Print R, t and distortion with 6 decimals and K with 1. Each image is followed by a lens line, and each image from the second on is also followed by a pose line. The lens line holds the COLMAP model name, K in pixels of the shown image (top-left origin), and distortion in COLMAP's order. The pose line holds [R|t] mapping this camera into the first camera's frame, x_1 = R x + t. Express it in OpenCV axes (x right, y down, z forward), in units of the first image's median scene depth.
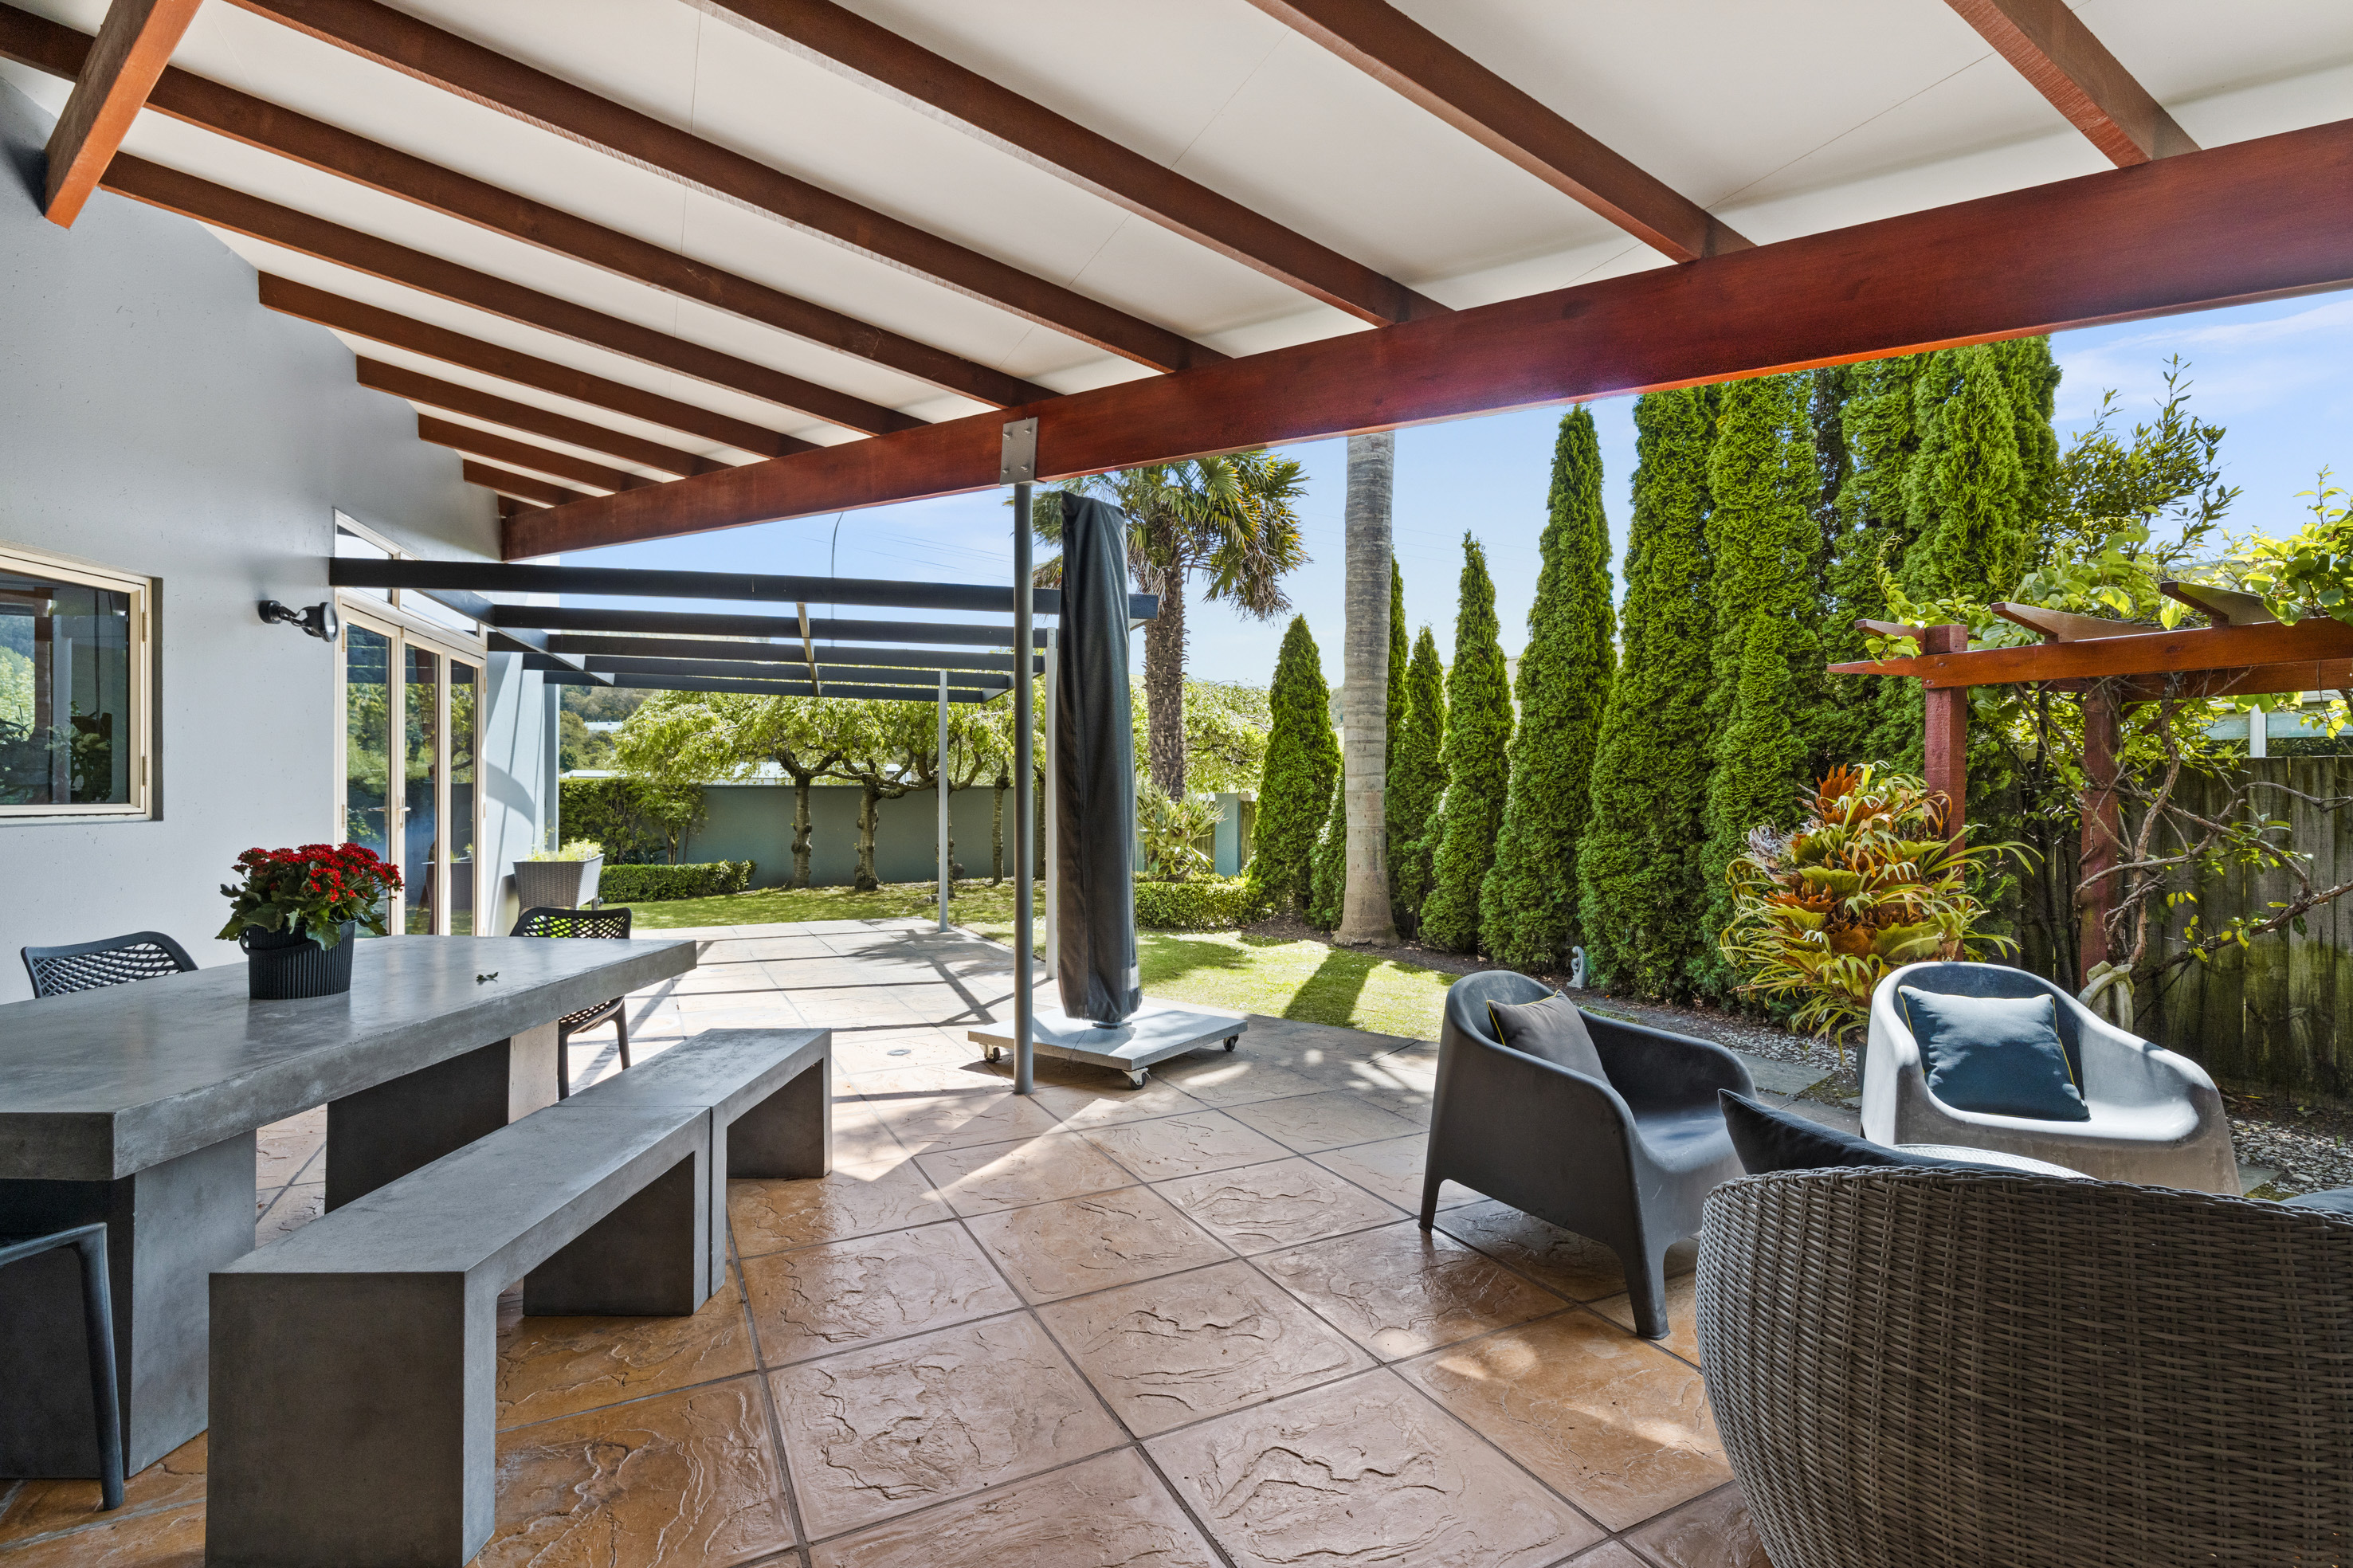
lens RADIAL K [[1054.5, 0, 1171.7], [0, 1054.5, 800.9], [0, 0, 1]] dist [-0.000261, 0.000109]
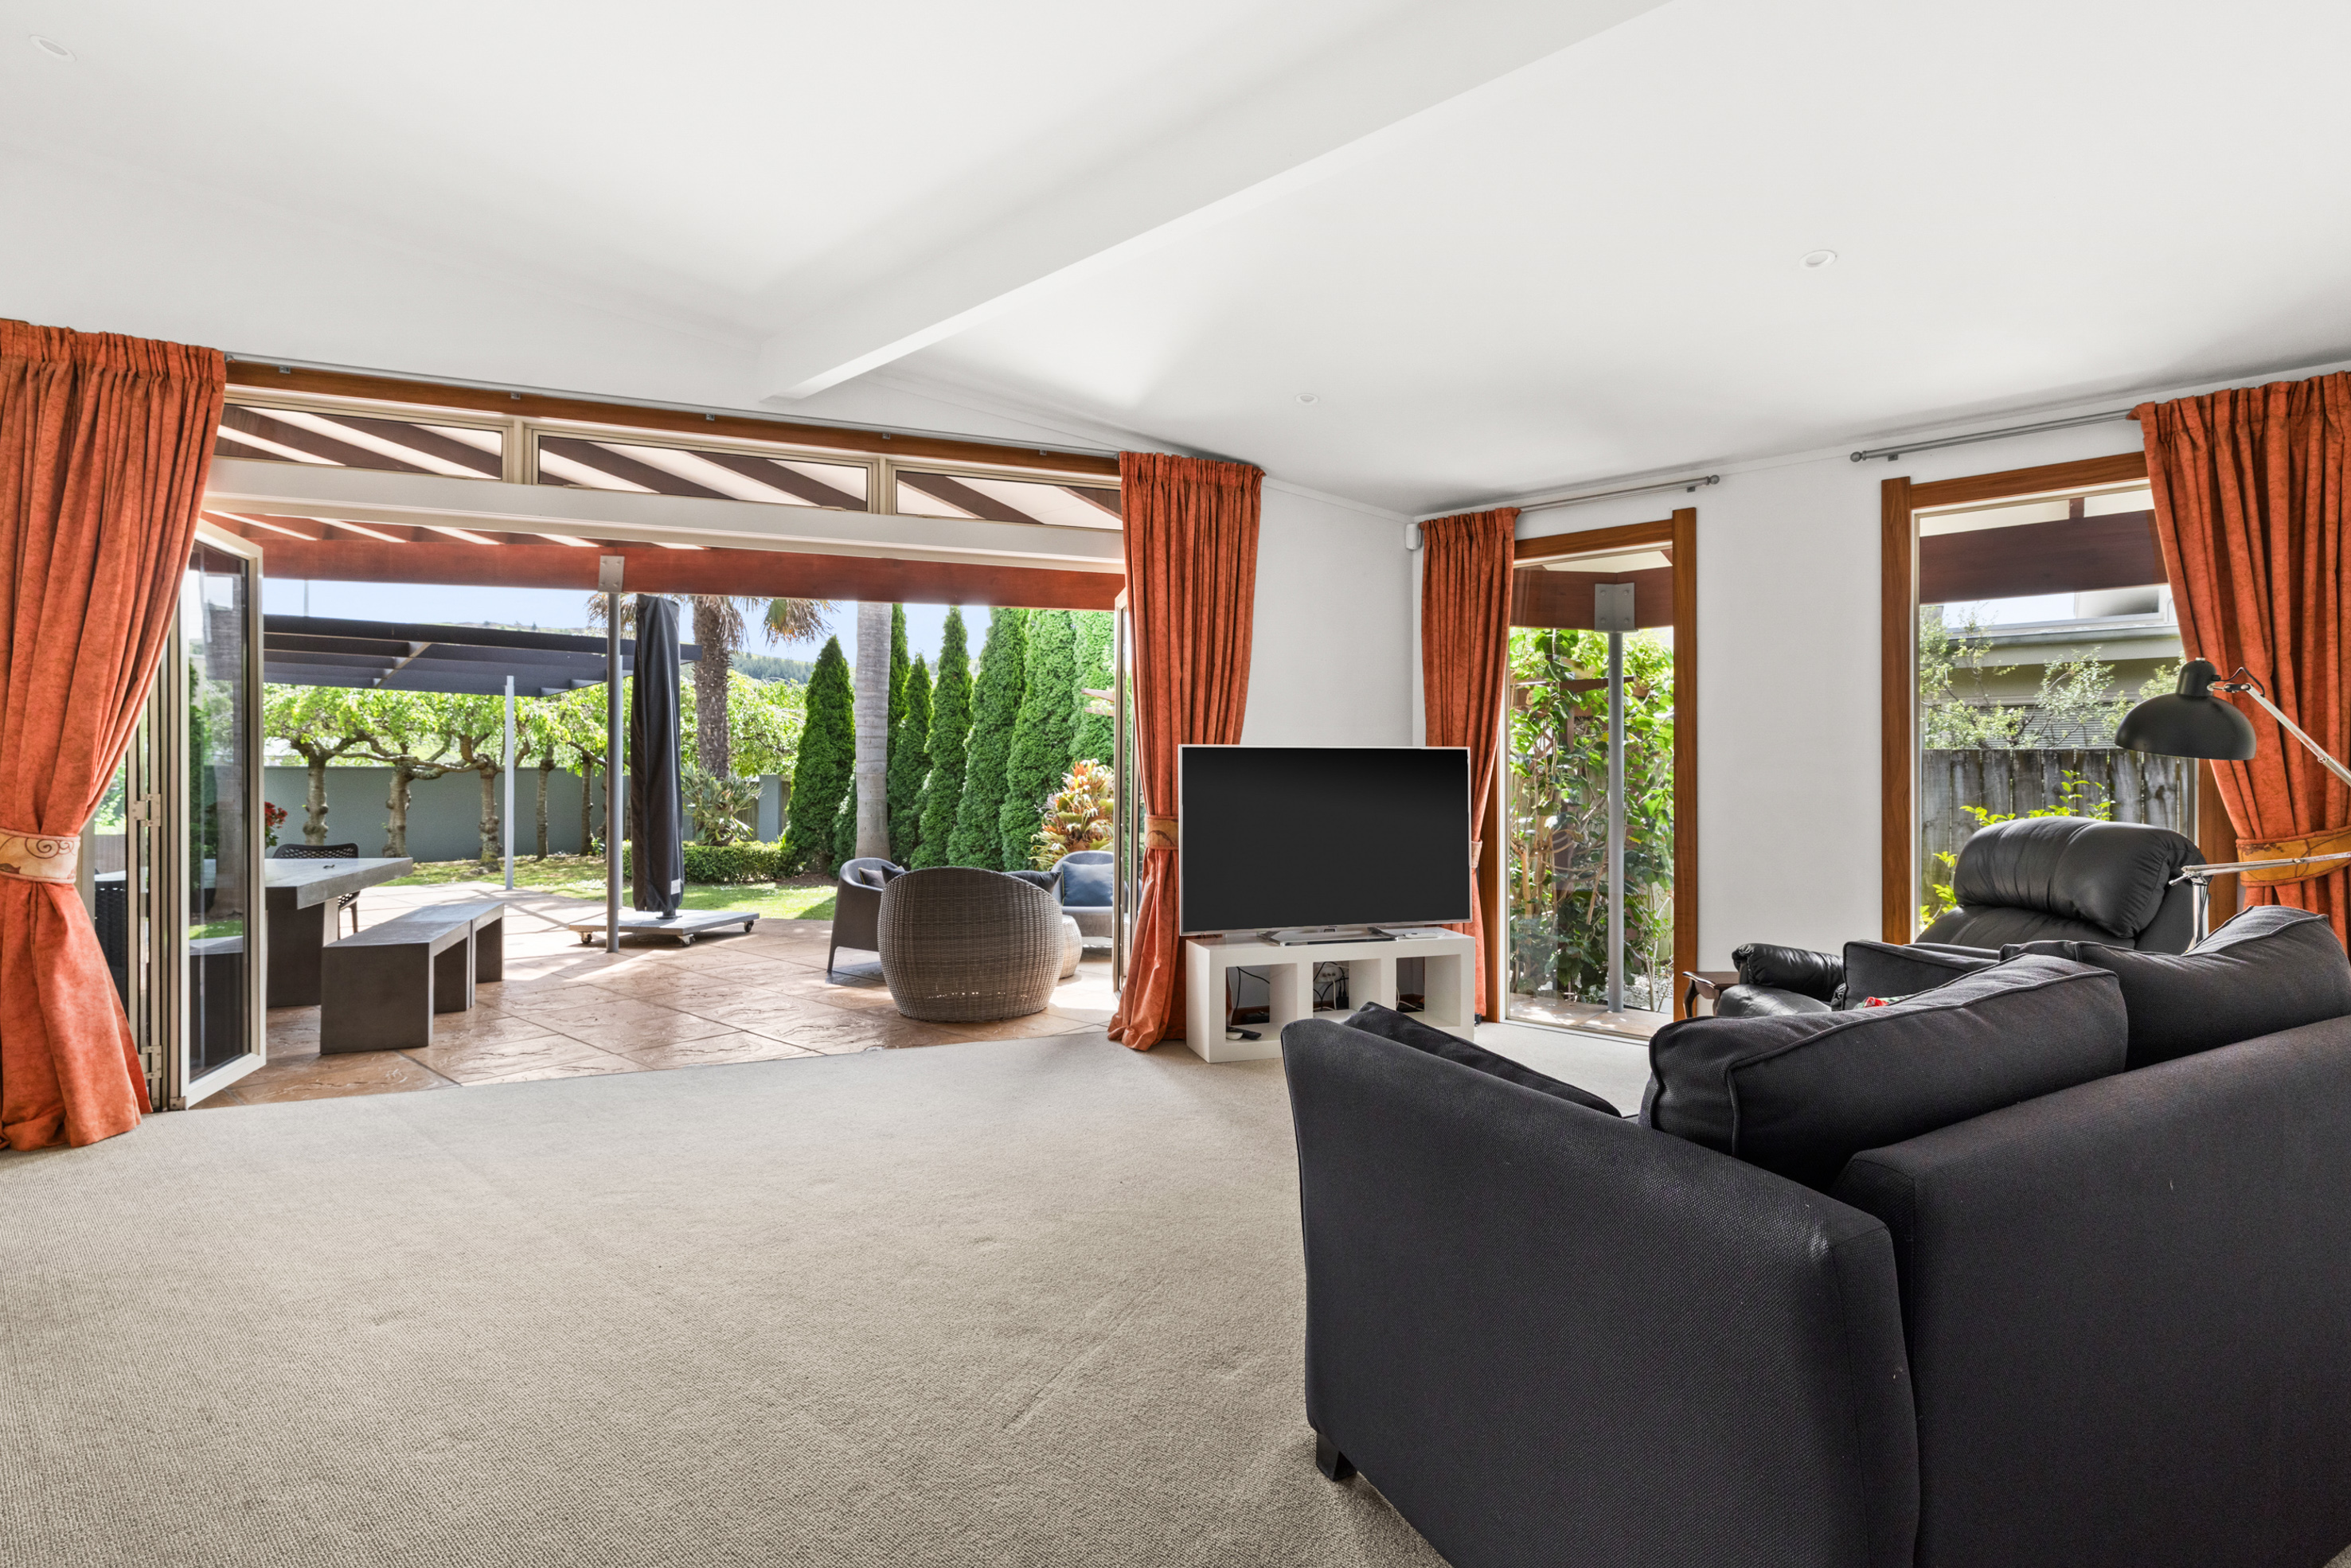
lens RADIAL K [[1089.6, 0, 1178.0], [0, 1089.6, 765.2], [0, 0, 1]] dist [-0.000166, 0.000086]
pose [[0.924167, 0.003930, 0.381969, 0.015502], [0.001808, 0.999891, -0.014662, 0.001724], [-0.381985, 0.014241, 0.924059, -0.515350]]
